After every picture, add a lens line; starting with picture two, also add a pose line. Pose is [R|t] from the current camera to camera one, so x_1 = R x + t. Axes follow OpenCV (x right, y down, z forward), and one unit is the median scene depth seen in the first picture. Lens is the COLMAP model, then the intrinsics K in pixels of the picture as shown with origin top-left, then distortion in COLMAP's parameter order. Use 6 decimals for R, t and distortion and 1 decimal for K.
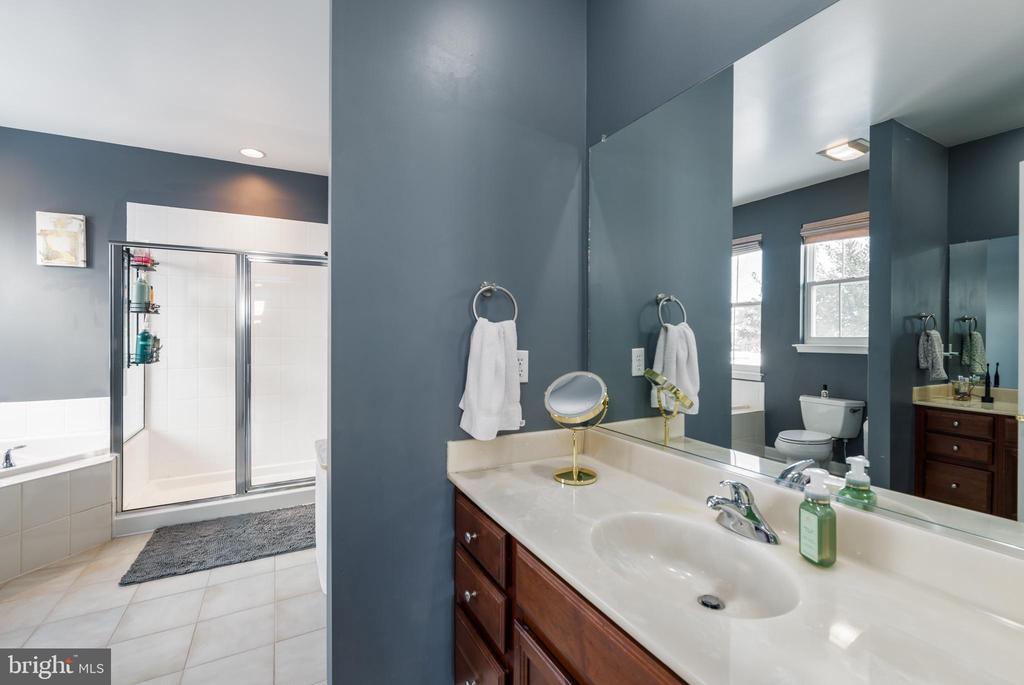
lens RADIAL K [[441.3, 0, 508.4], [0, 441.3, 328.6], [0, 0, 1]] dist [-0.003388, -0.000664]
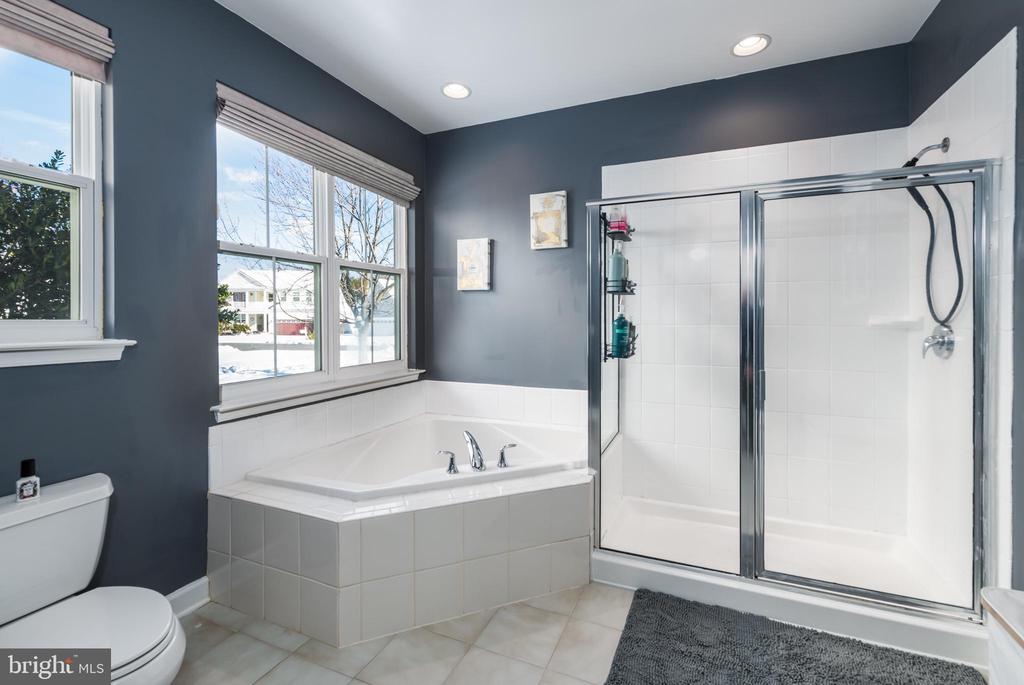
lens RADIAL K [[450.4, 0, 510.3], [0, 450.4, 321.2], [0, 0, 1]] dist [-0.000756, 0.000061]
pose [[0.619066, 0.004999, -0.785323, -0.311328], [0.004639, 0.999939, 0.010022, 0.005380], [0.785325, -0.009848, 0.619005, 0.340025]]
